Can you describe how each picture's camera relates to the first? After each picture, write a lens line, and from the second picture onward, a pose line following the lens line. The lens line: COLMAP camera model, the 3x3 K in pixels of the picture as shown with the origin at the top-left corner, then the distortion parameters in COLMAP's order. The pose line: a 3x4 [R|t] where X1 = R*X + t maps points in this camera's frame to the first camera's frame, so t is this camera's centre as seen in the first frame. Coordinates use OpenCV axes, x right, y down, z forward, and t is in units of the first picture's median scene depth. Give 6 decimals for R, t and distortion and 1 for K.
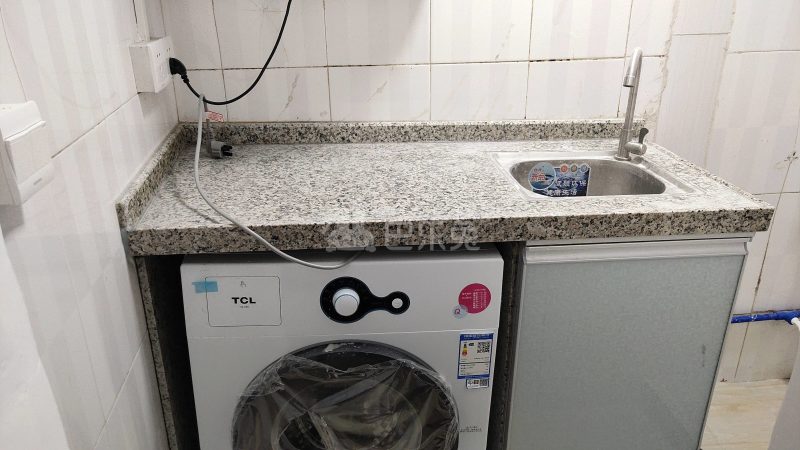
lens RADIAL K [[608.8, 0, 402.2], [0, 608.8, 226.8], [0, 0, 1]] dist [0.025960, 0.003111]
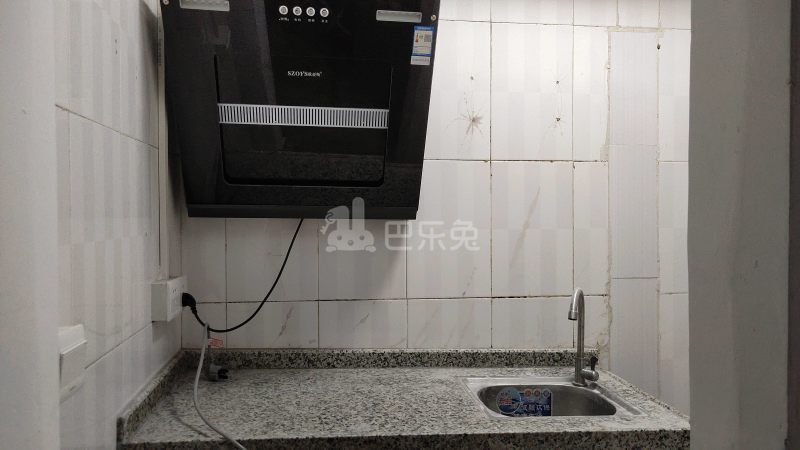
lens RADIAL K [[608.8, 0, 402.2], [0, 608.8, 226.8], [0, 0, 1]] dist [0.025960, 0.003111]
pose [[0.999886, 0.011198, 0.010097, 0.026153], [-0.006658, 0.928724, -0.370713, 0.038865], [-0.013528, 0.370603, 0.928693, -0.143060]]
